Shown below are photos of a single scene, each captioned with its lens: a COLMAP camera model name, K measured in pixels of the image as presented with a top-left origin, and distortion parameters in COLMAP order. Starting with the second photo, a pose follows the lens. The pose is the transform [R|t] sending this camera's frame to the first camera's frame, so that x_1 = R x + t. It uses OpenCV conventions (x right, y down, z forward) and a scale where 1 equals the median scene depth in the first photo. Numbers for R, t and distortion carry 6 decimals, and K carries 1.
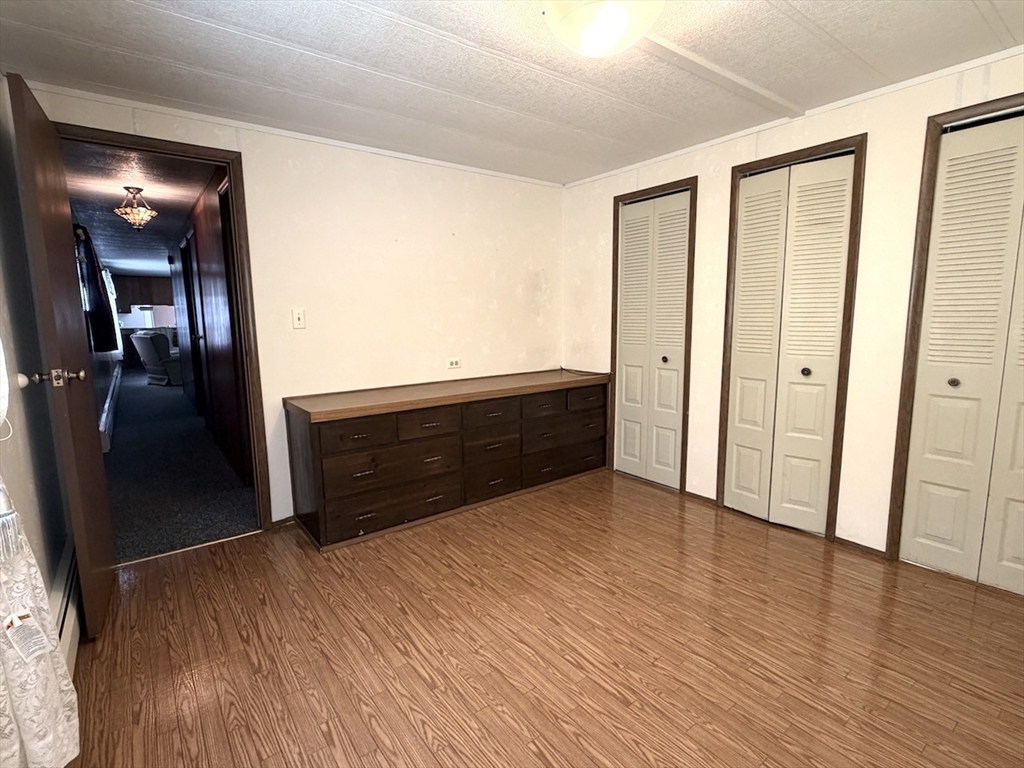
lens RADIAL K [[500.1, 0, 512.0], [0, 500.1, 384.0], [0, 0, 1]] dist [0.005557, -0.001755]
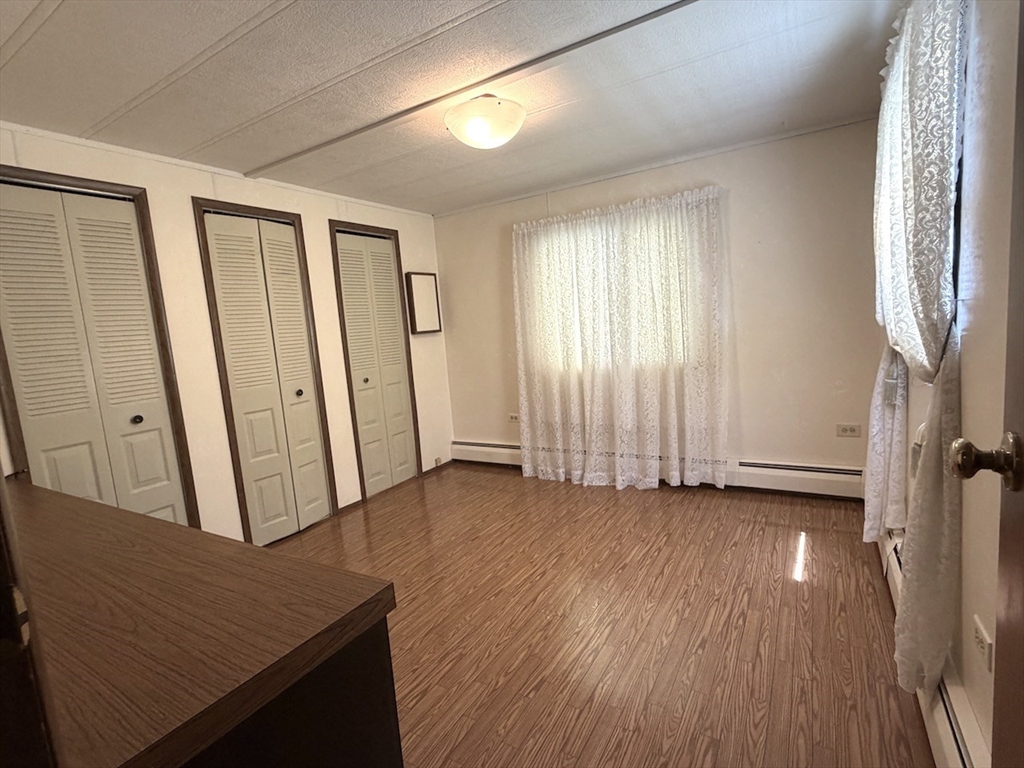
lens RADIAL K [[500.1, 0, 512.0], [0, 500.1, 384.0], [0, 0, 1]] dist [0.005557, -0.001755]
pose [[-0.364985, -0.066297, 0.928650, -0.744094], [0.213810, 0.964833, 0.152914, -0.122950], [-0.906130, 0.254366, -0.337975, 0.958353]]
